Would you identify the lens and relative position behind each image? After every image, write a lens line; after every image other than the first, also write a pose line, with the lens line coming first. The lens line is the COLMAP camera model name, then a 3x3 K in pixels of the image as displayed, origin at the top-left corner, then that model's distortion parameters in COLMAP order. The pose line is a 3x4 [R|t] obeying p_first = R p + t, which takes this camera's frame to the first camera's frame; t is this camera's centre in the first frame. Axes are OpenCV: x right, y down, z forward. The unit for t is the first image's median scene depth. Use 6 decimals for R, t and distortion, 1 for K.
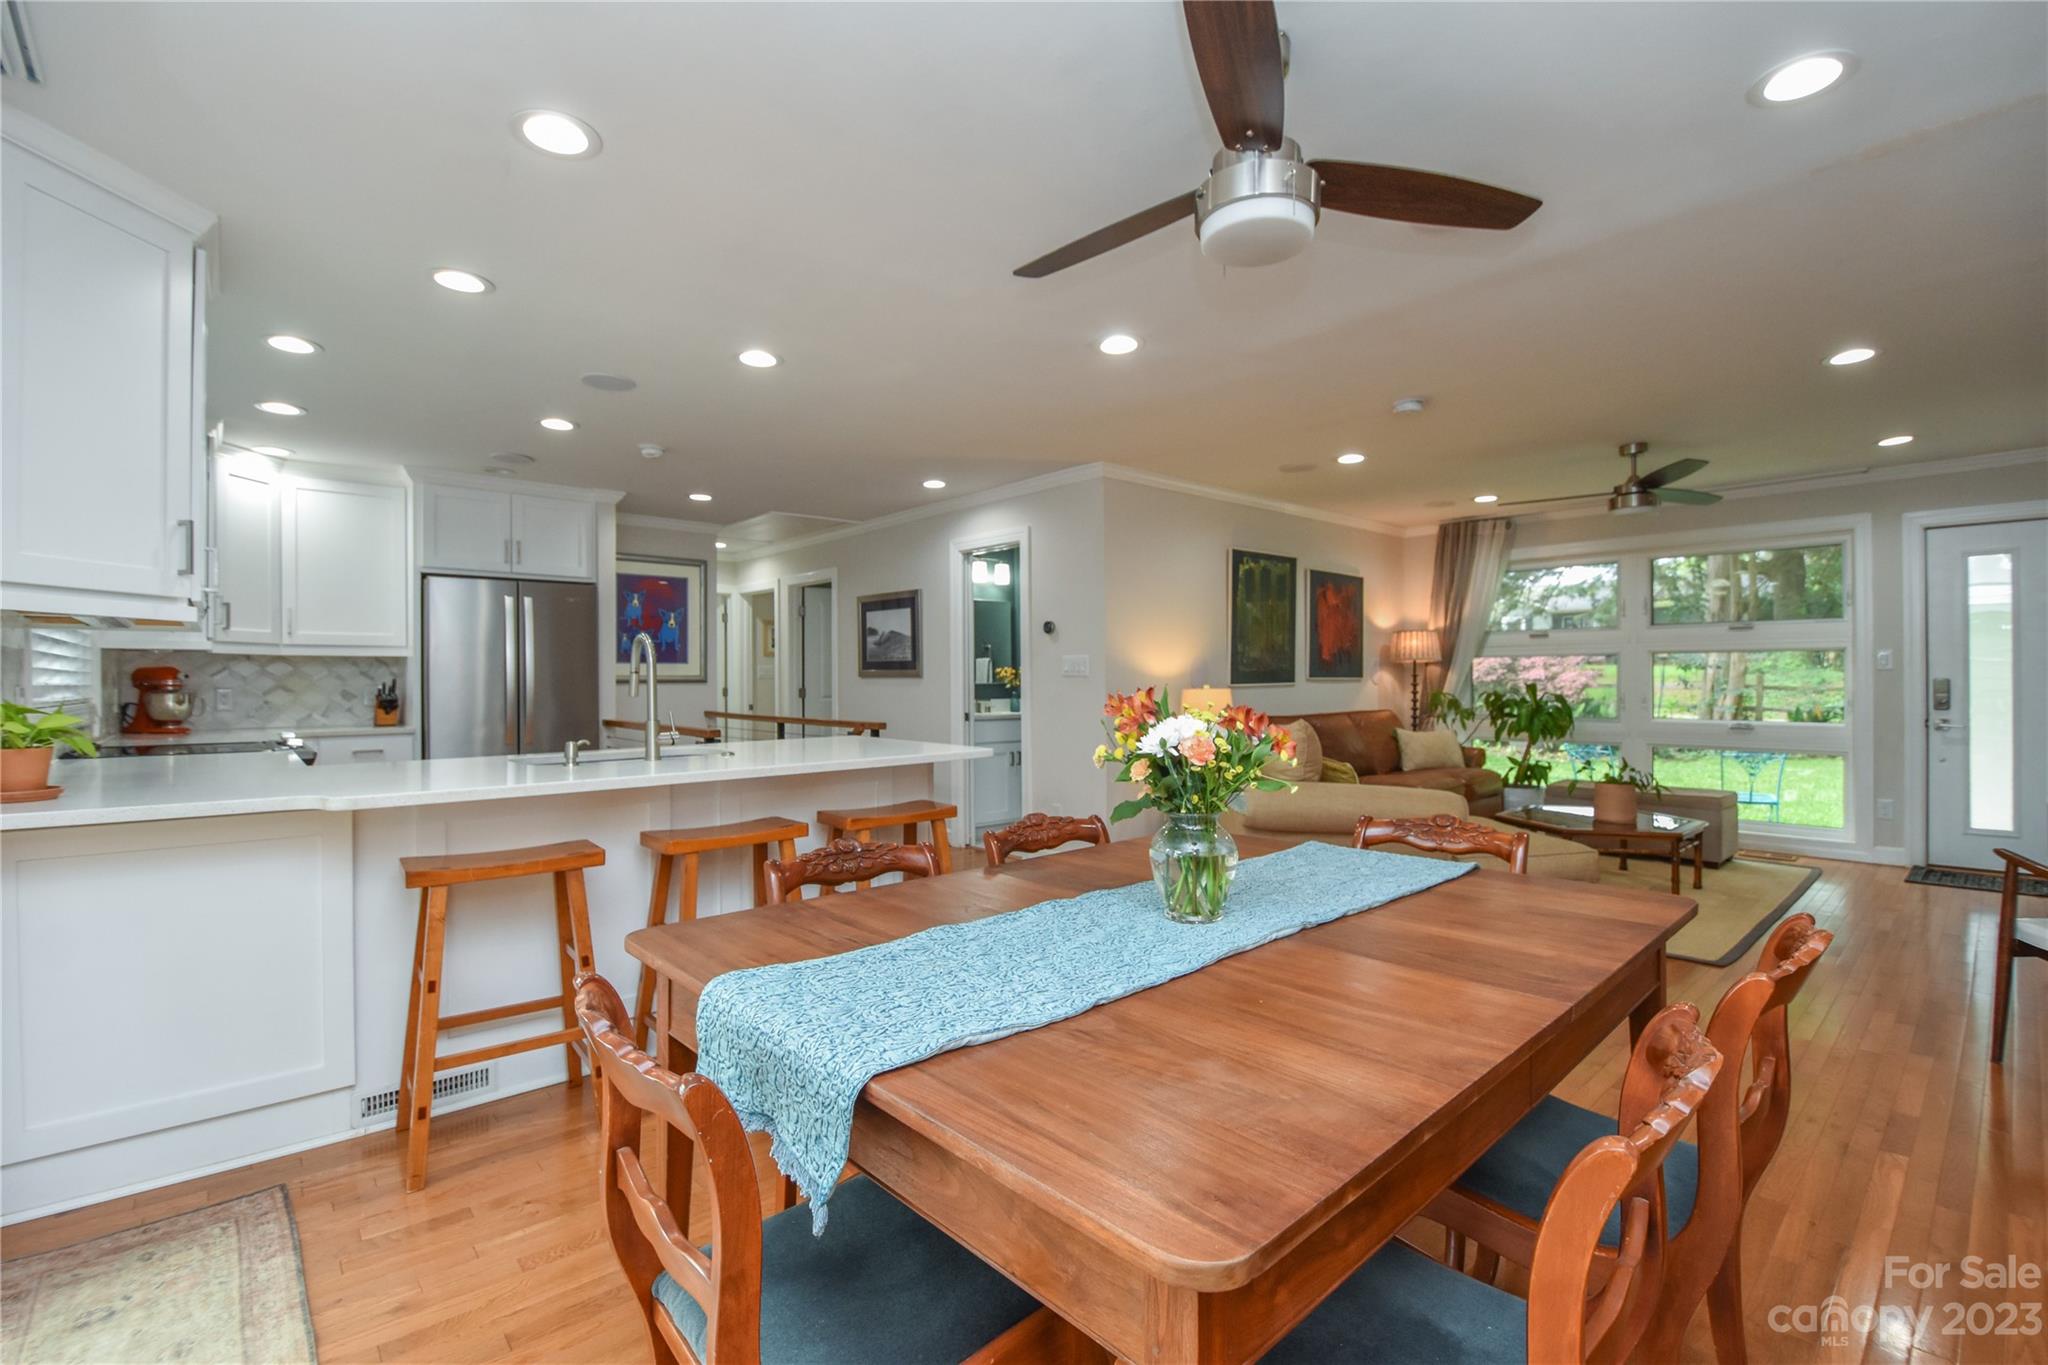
lens RADIAL K [[897.7, 0, 1024.0], [0, 897.7, 682.5], [0, 0, 1]] dist [-0.004223, -0.014660]
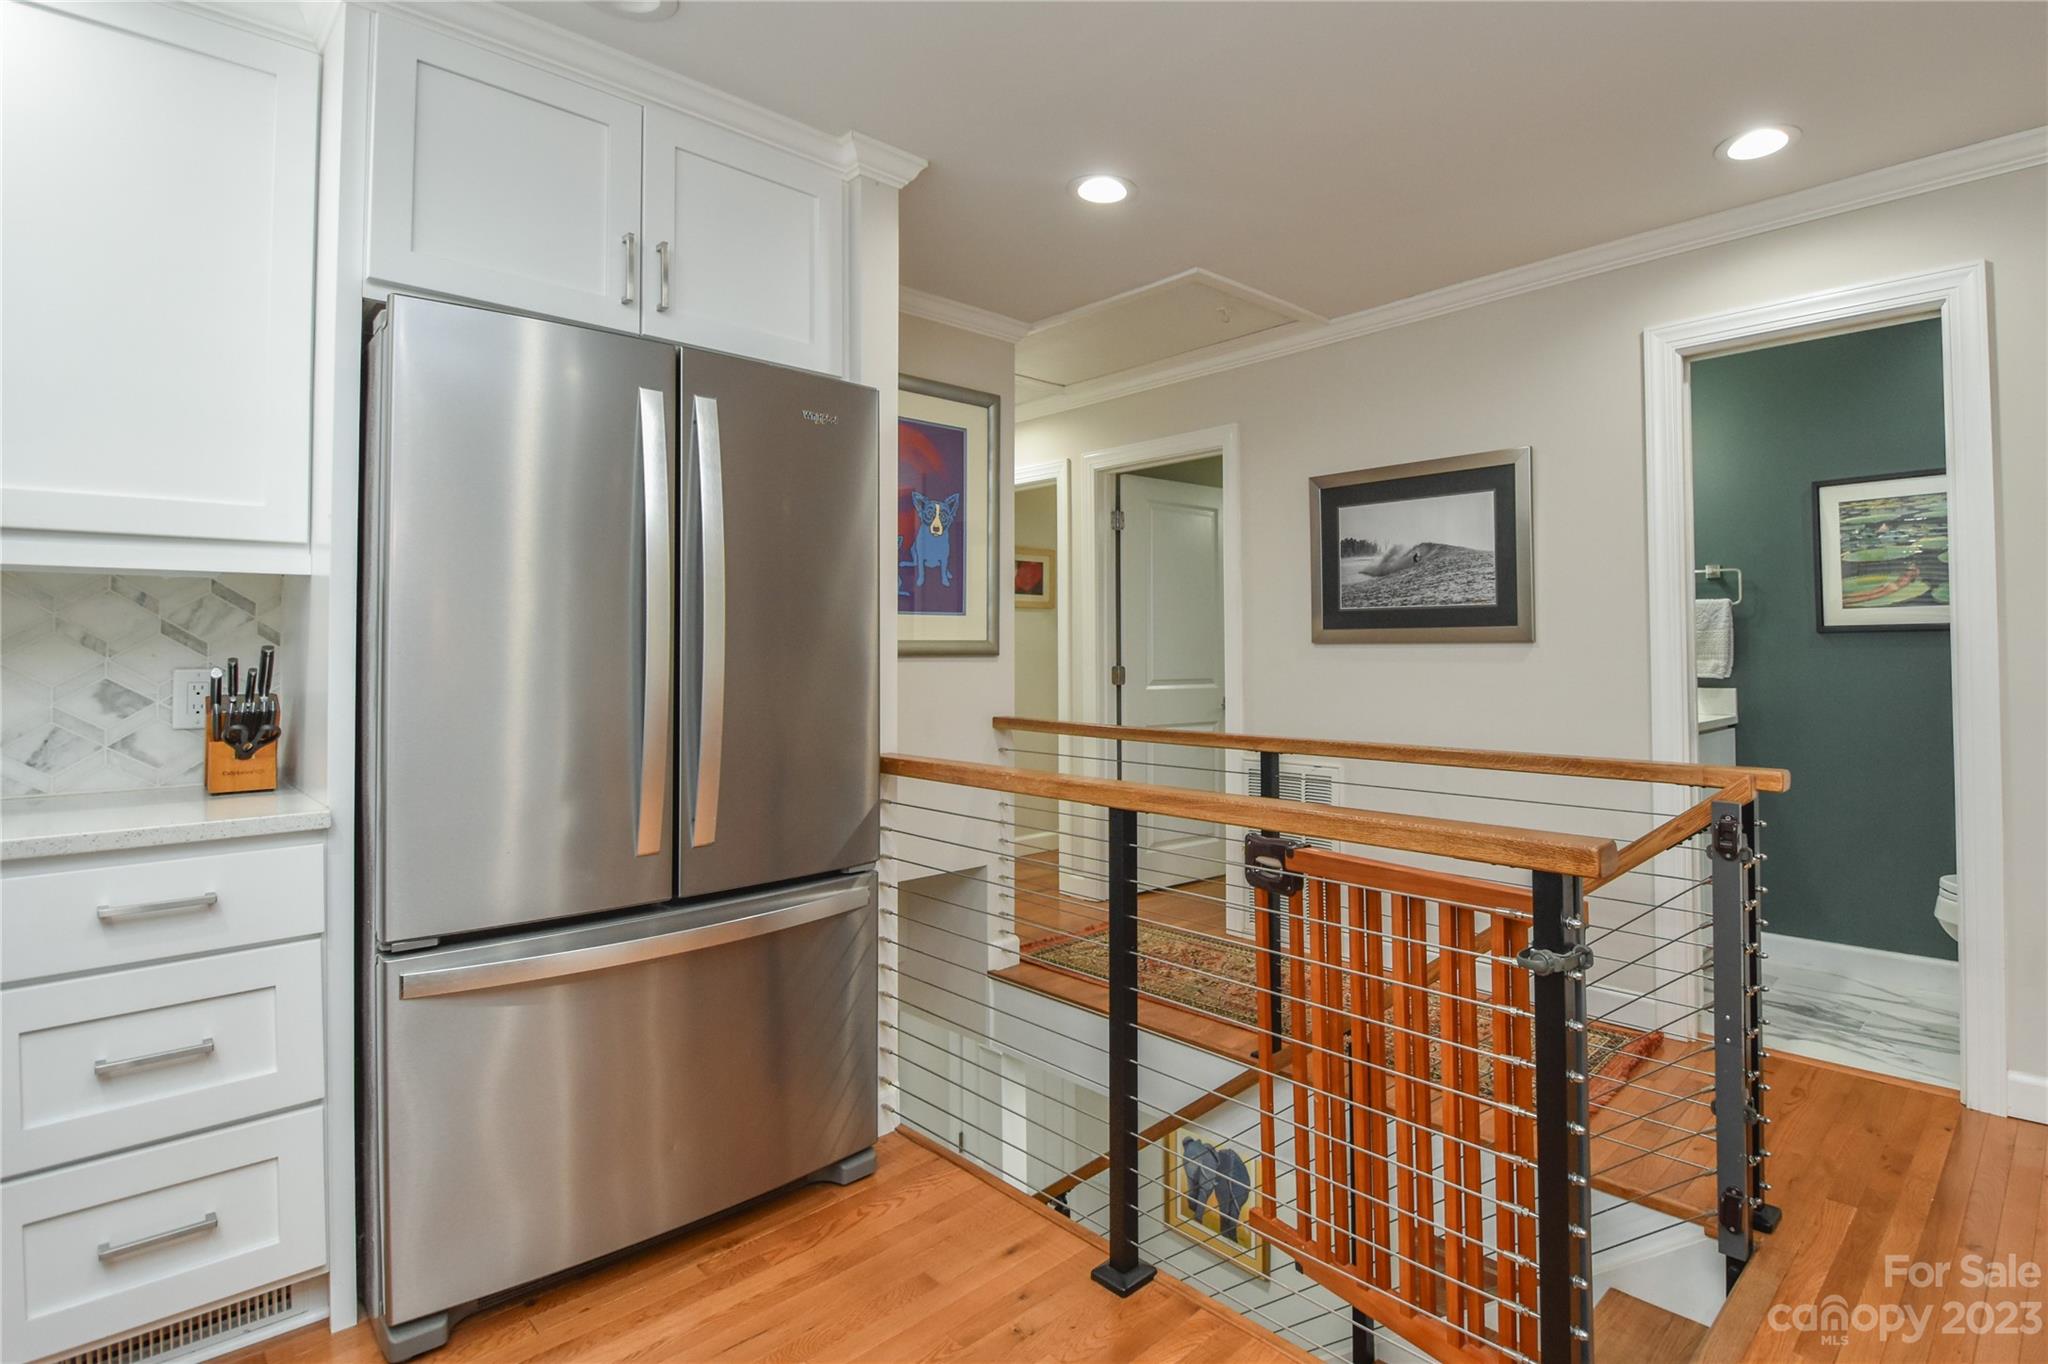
lens RADIAL K [[874.8, 0, 1027.5], [0, 874.8, 630.5], [0, 0, 1]] dist [-0.016755, -0.000318]
pose [[0.997235, -0.000631, 0.074315, -0.404924], [0.002710, 0.999608, -0.027879, -0.000522], [-0.074269, 0.028004, 0.996845, 0.594532]]
